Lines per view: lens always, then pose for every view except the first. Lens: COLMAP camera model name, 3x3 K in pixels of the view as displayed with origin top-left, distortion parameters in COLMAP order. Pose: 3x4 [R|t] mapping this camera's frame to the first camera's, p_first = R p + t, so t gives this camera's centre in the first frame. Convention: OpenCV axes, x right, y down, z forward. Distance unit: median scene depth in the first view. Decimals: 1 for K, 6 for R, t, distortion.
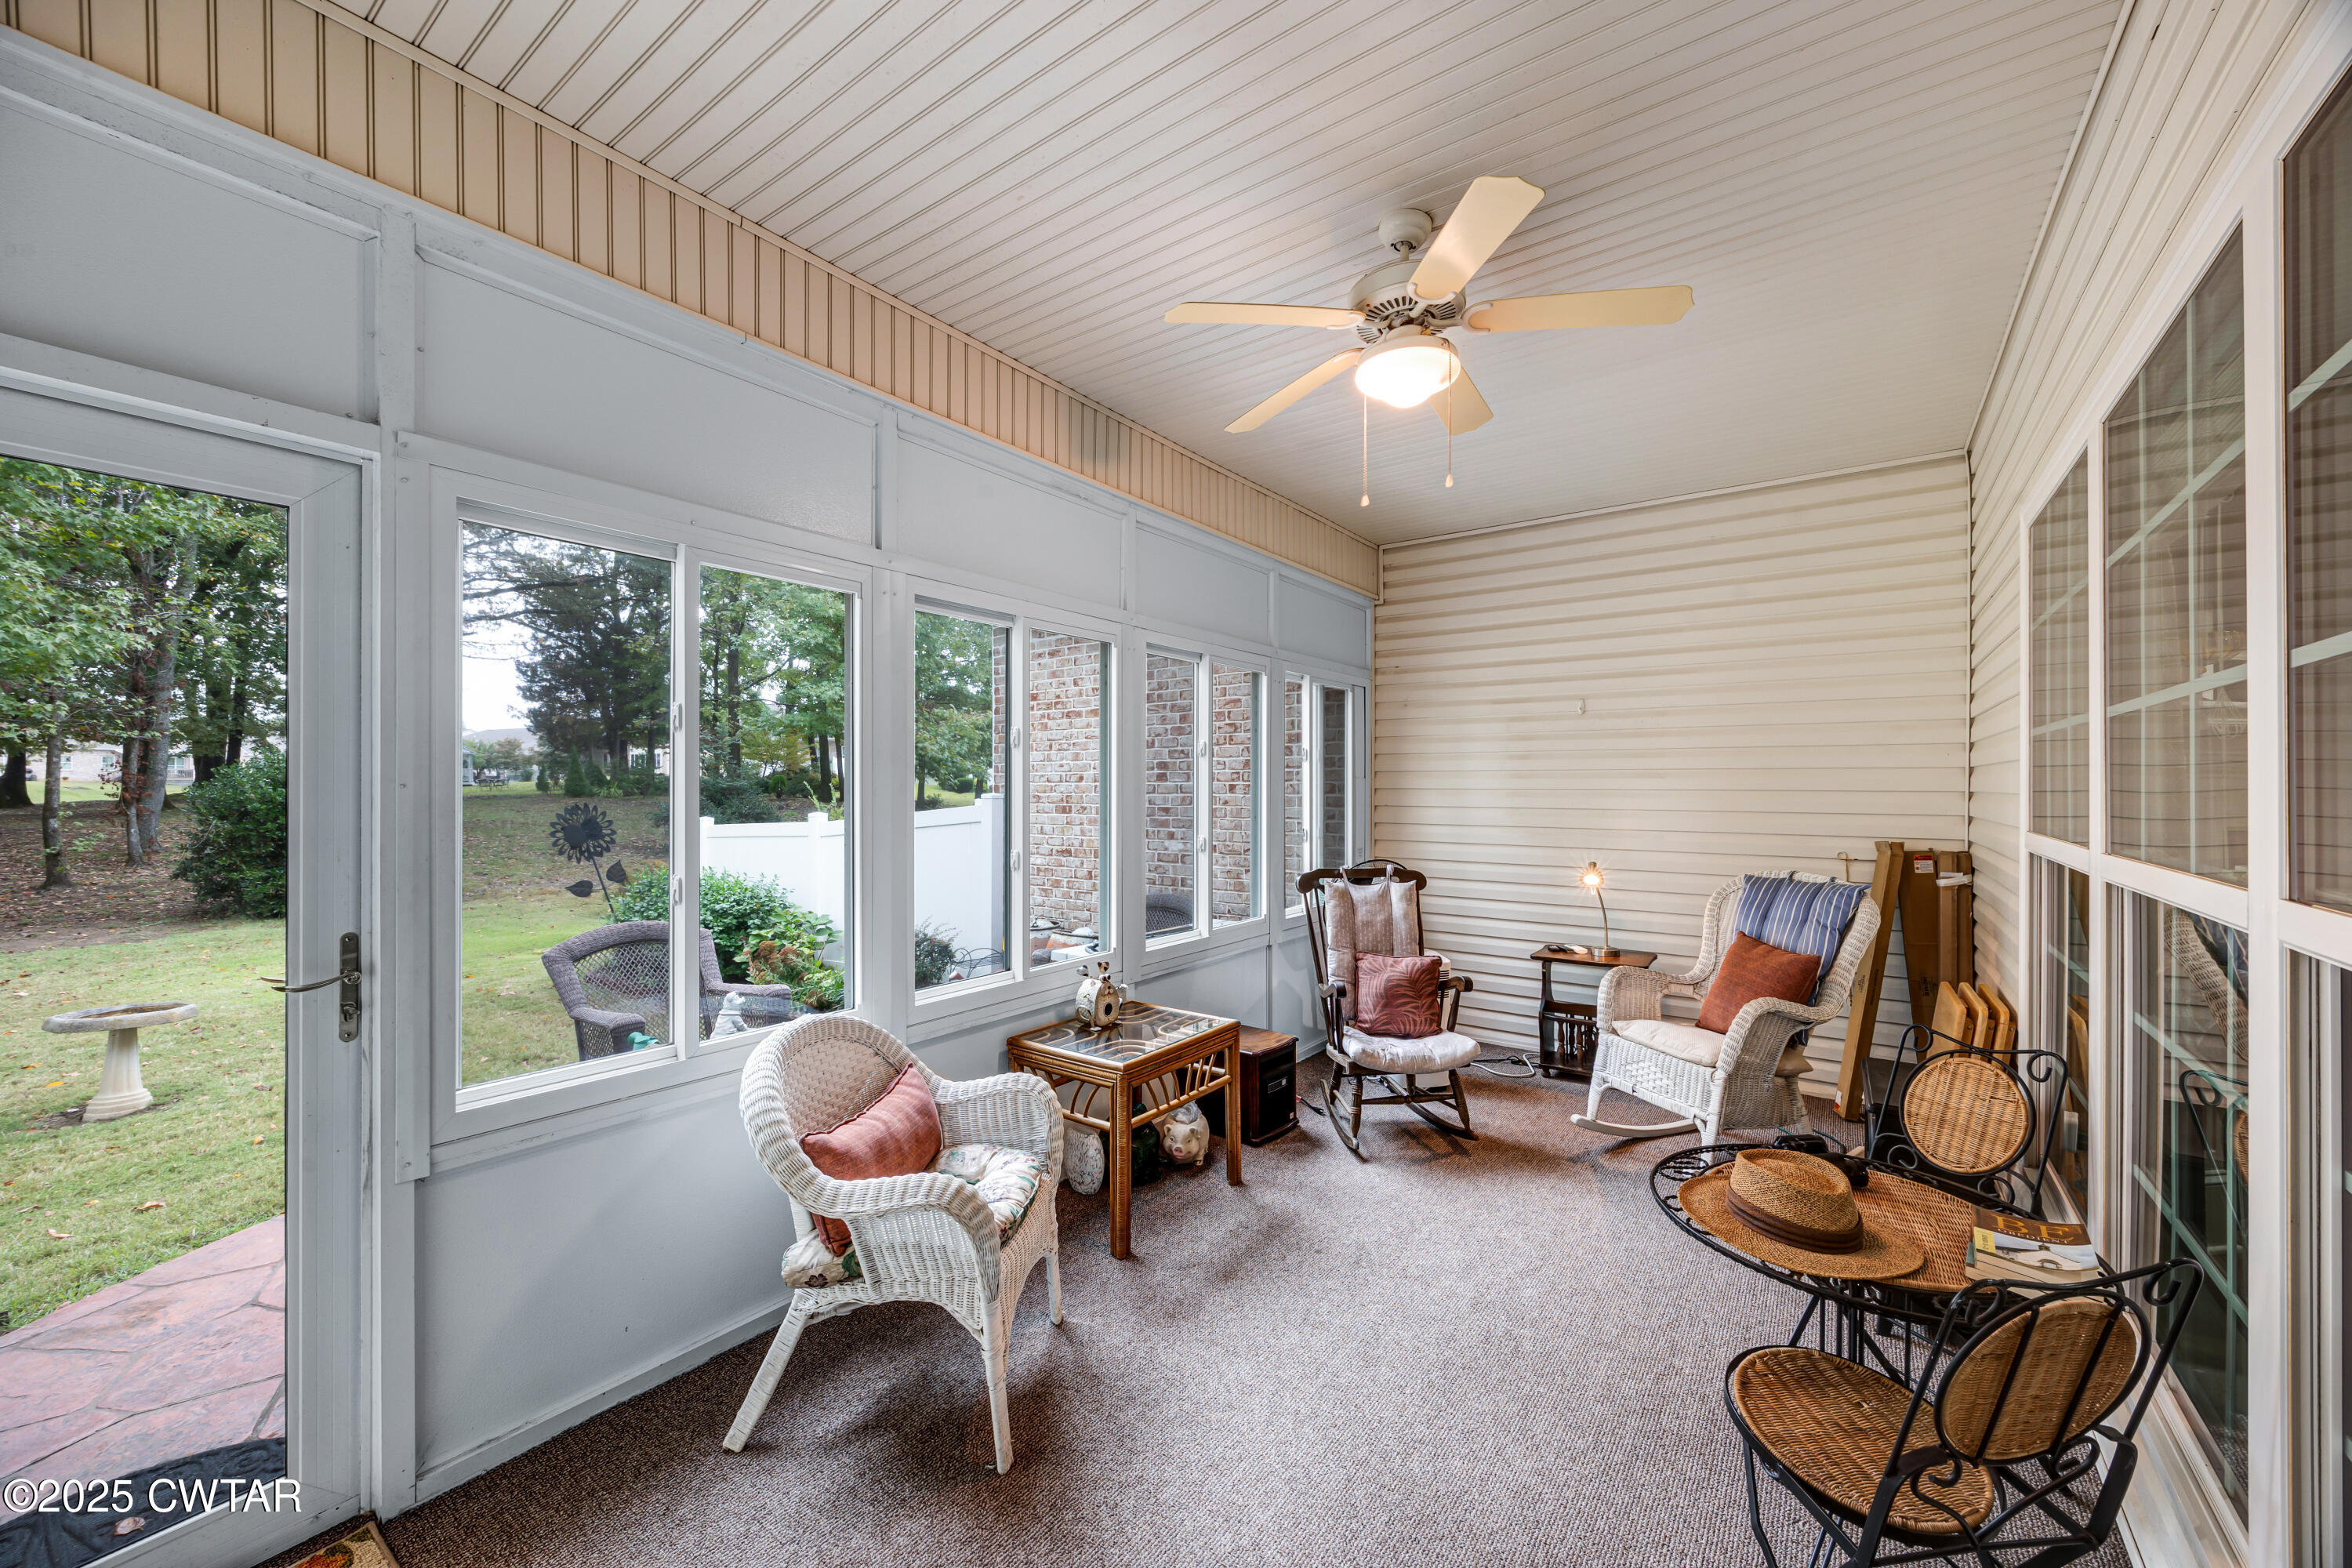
lens RADIAL K [[899.7, 0, 1198.0], [0, 899.7, 785.1], [0, 0, 1]] dist [-0.002884, -0.000053]
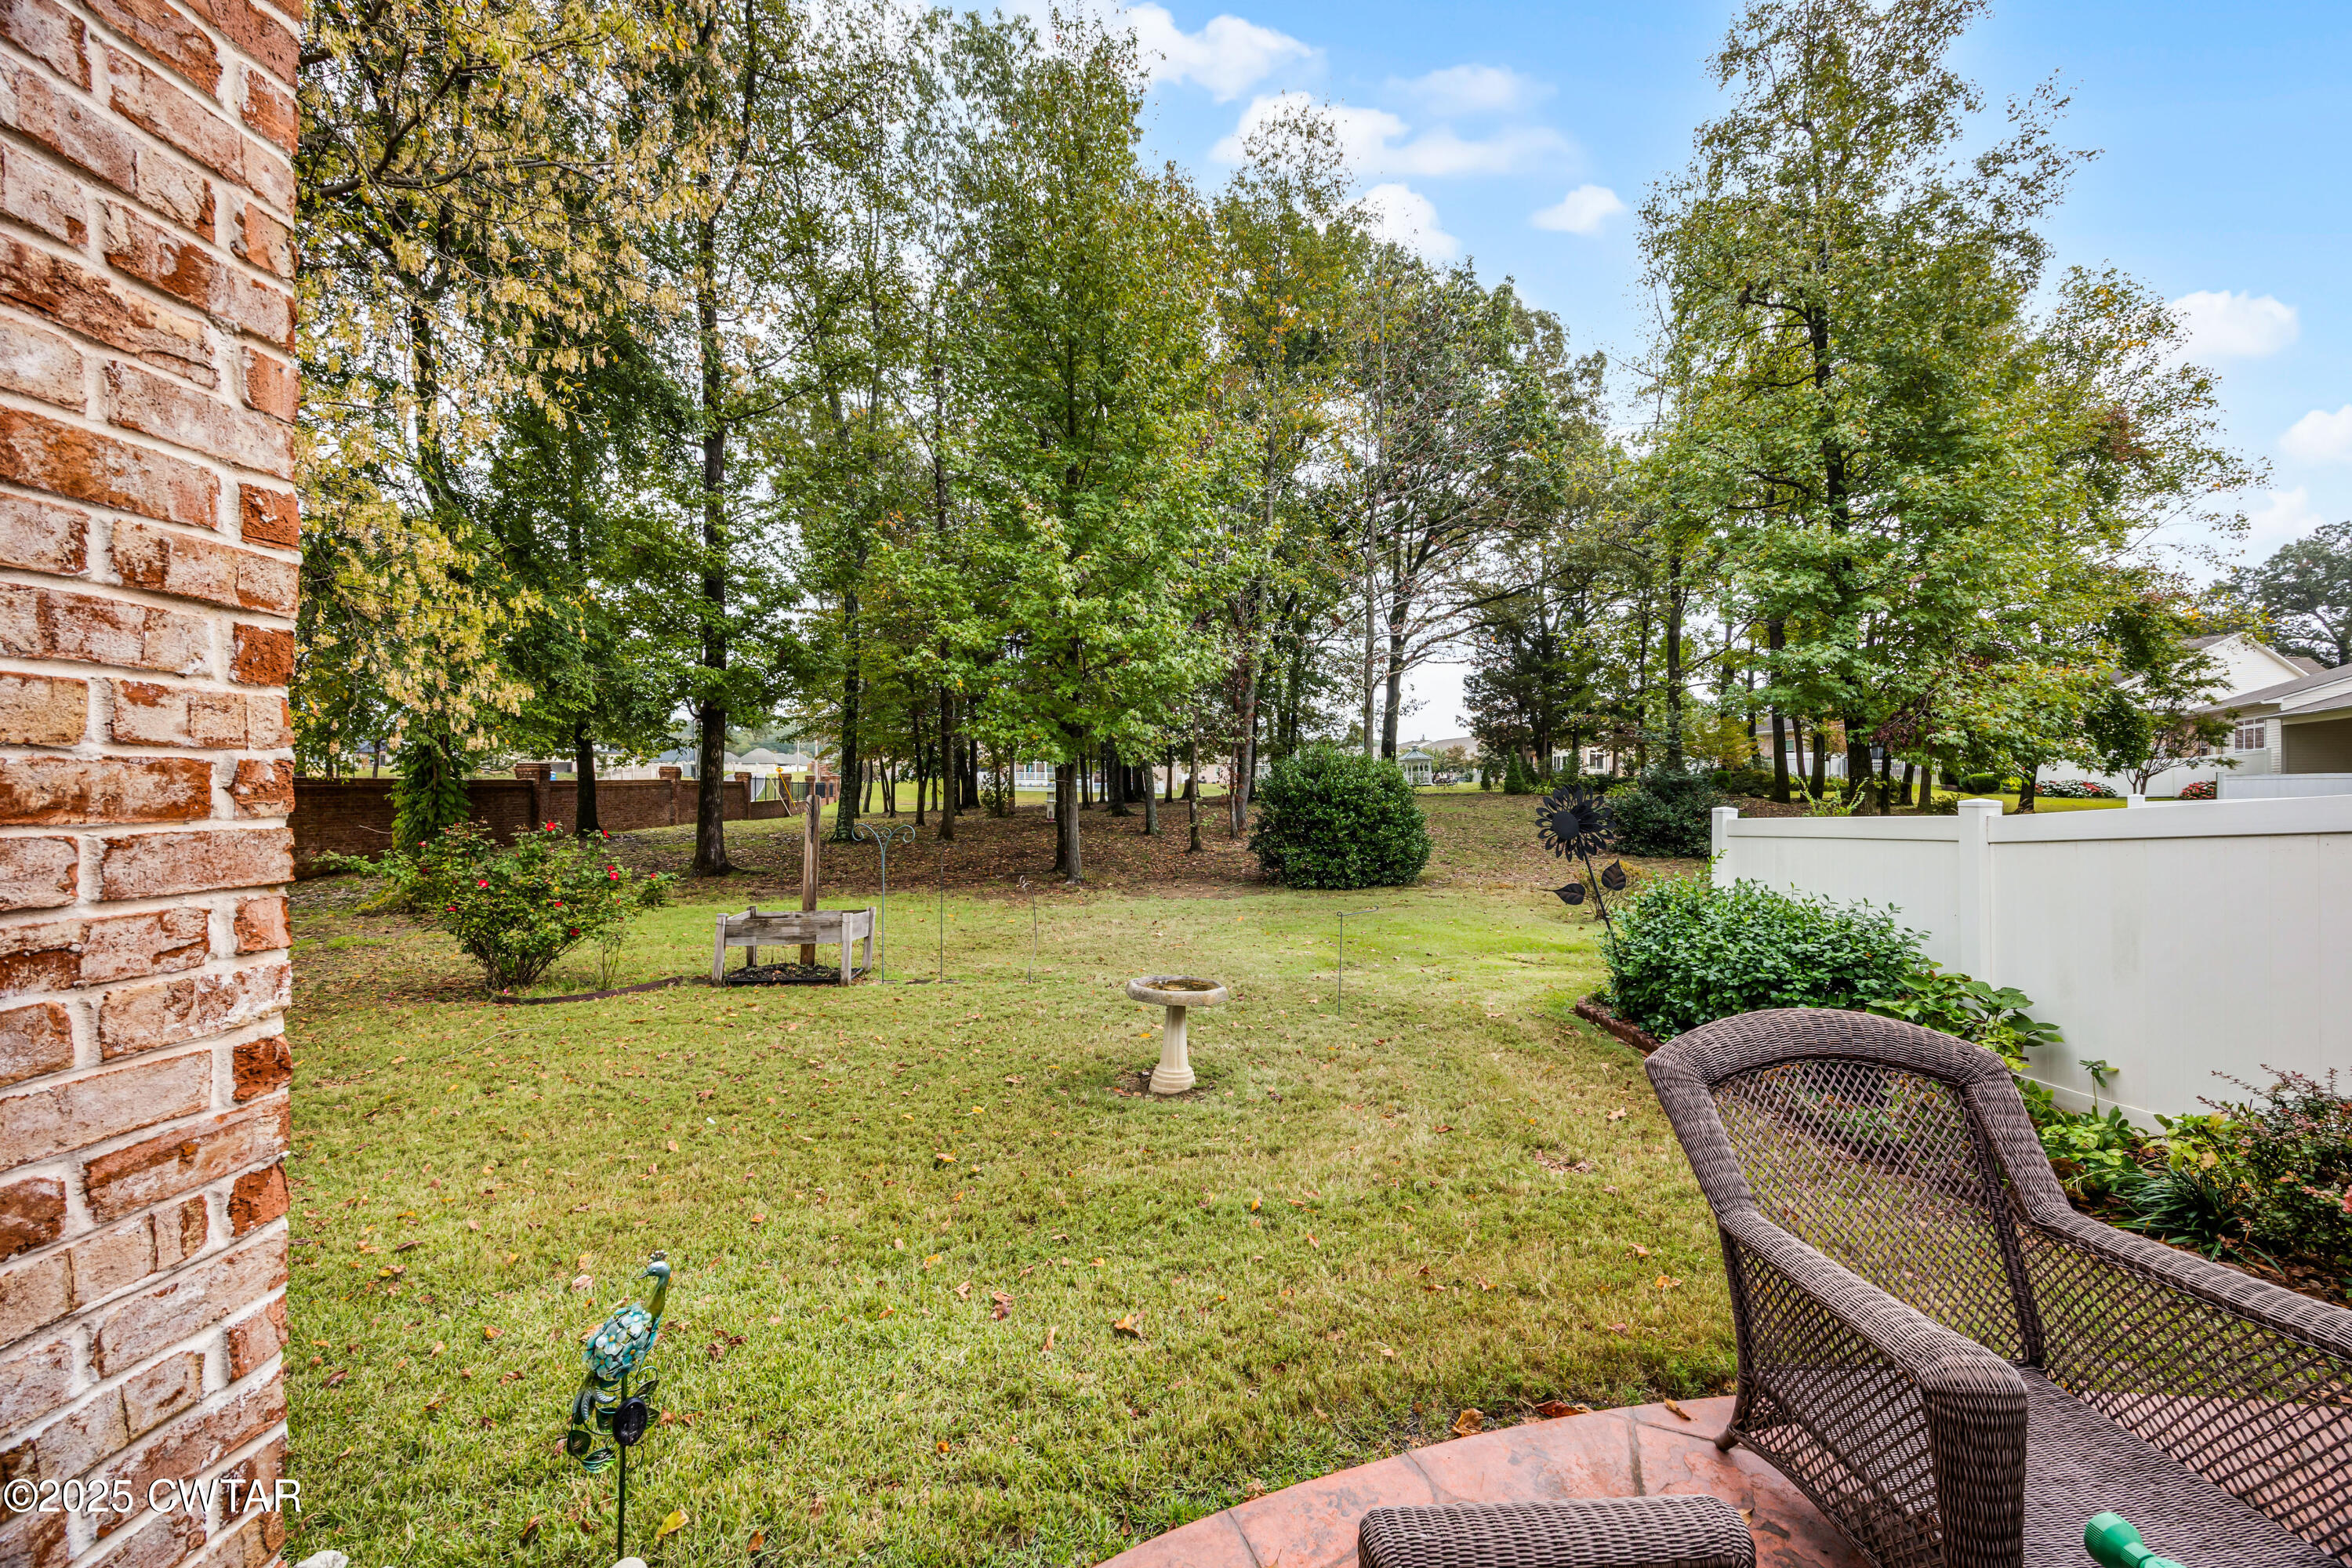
lens RADIAL K [[899.7, 0, 1183.3], [0, 899.7, 784.6], [0, 0, 1]] dist [-0.002884, -0.000053]
pose [[0.586116, -0.001111, -0.810226, -0.075198], [-0.003369, 0.999987, -0.003808, 0.007310], [0.810220, 0.004962, 0.586105, 0.080738]]
